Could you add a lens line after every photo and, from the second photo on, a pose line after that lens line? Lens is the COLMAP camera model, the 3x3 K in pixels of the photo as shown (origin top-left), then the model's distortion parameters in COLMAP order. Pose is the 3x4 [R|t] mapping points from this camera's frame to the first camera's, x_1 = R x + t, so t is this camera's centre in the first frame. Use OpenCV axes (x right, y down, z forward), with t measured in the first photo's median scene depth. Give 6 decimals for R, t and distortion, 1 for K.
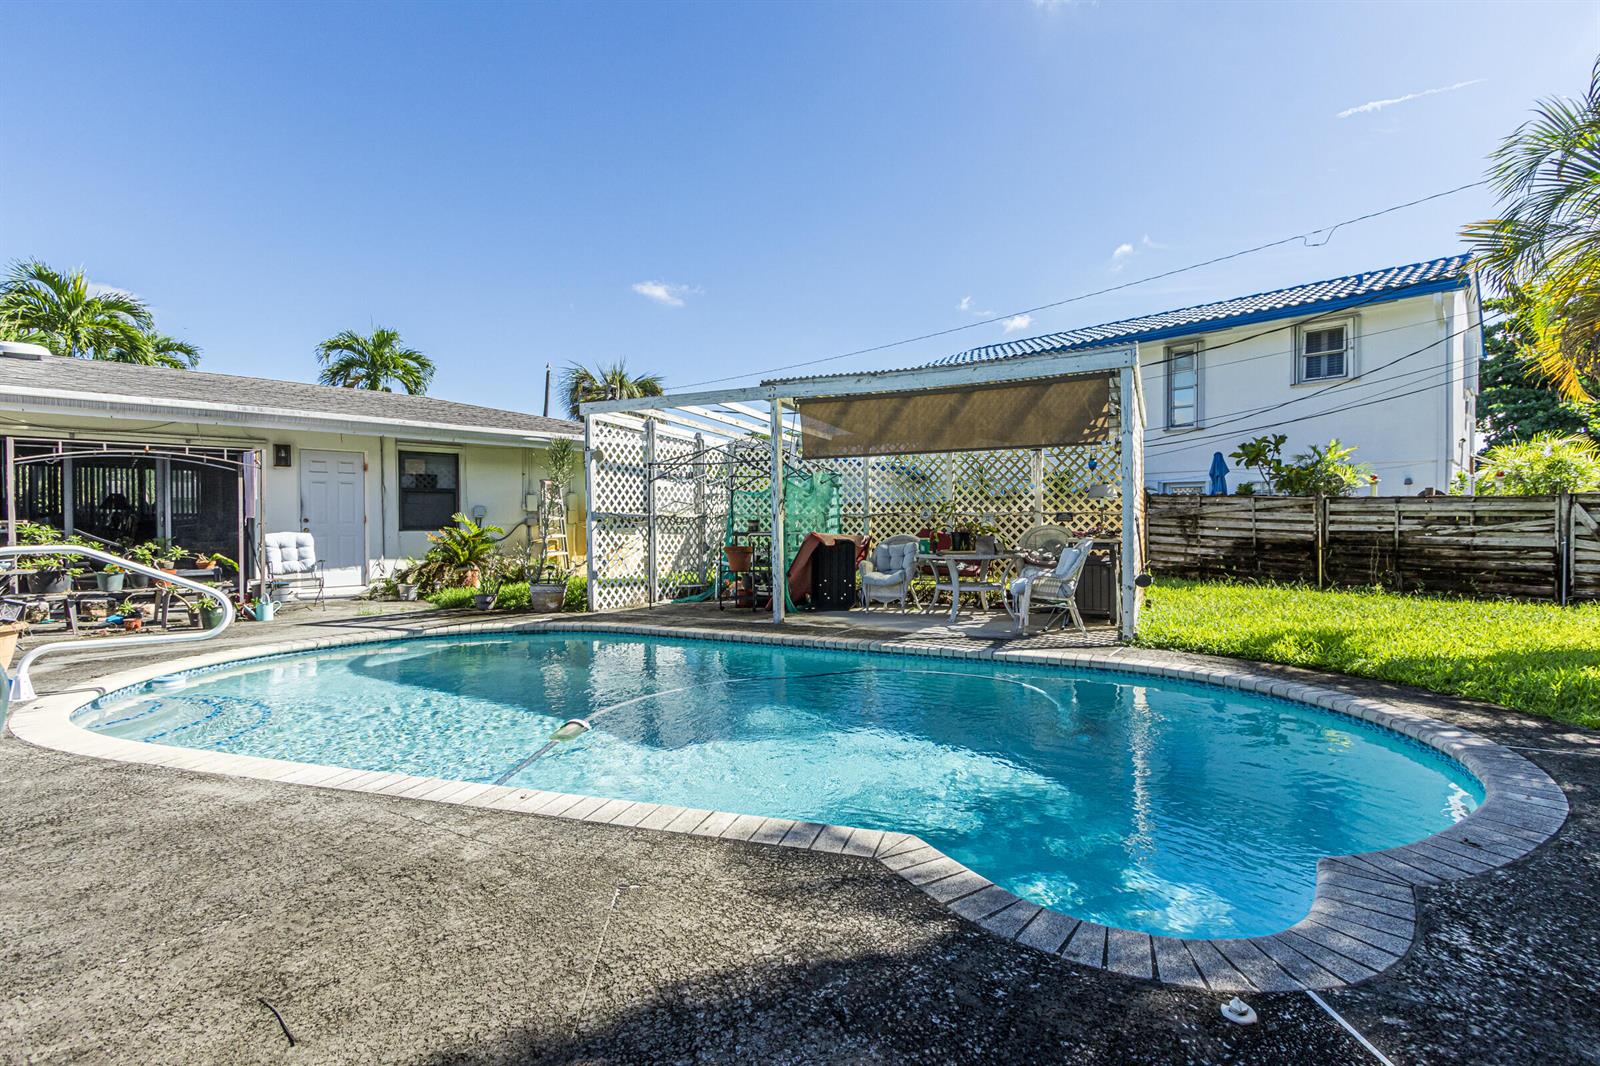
lens RADIAL K [[745.0, 0, 802.3], [0, 745.0, 528.8], [0, 0, 1]] dist [0.019776, -0.000270]
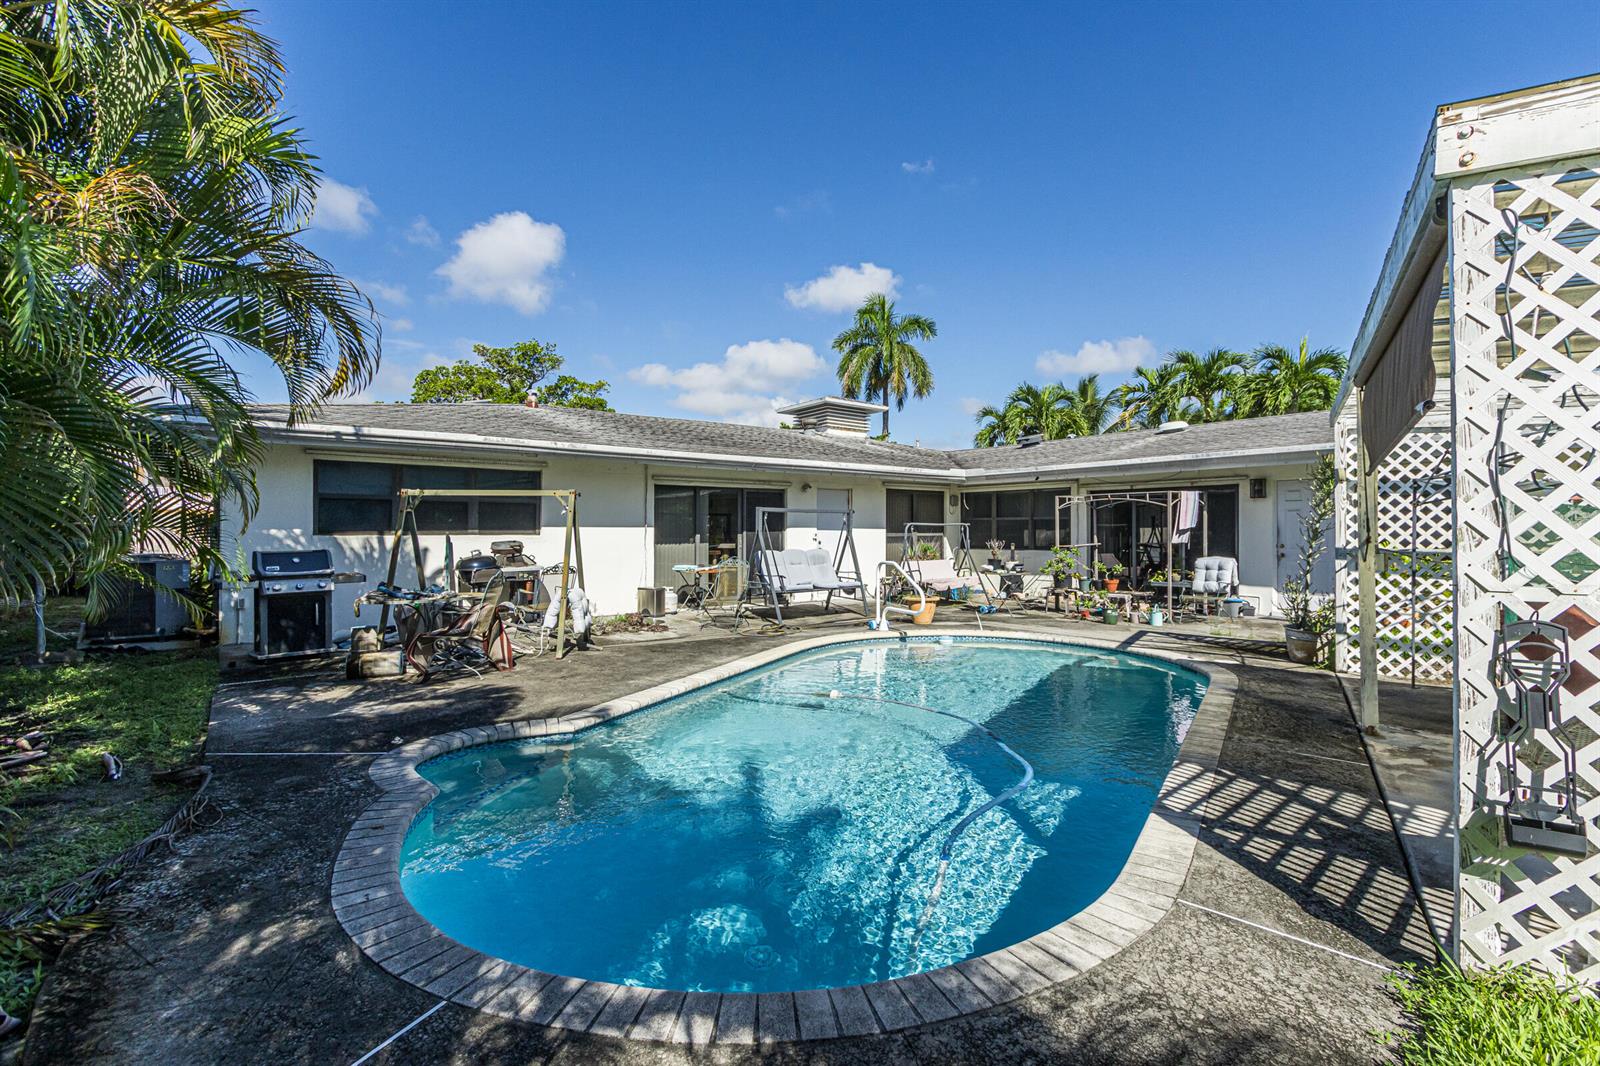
lens RADIAL K [[745.0, 0, 802.3], [0, 745.0, 528.8], [0, 0, 1]] dist [0.019776, -0.000270]
pose [[-0.150720, 0.006425, -0.988556, 0.579415], [-0.013197, 0.999877, 0.008511, -0.040530], [0.988488, 0.014329, -0.150617, 0.537820]]
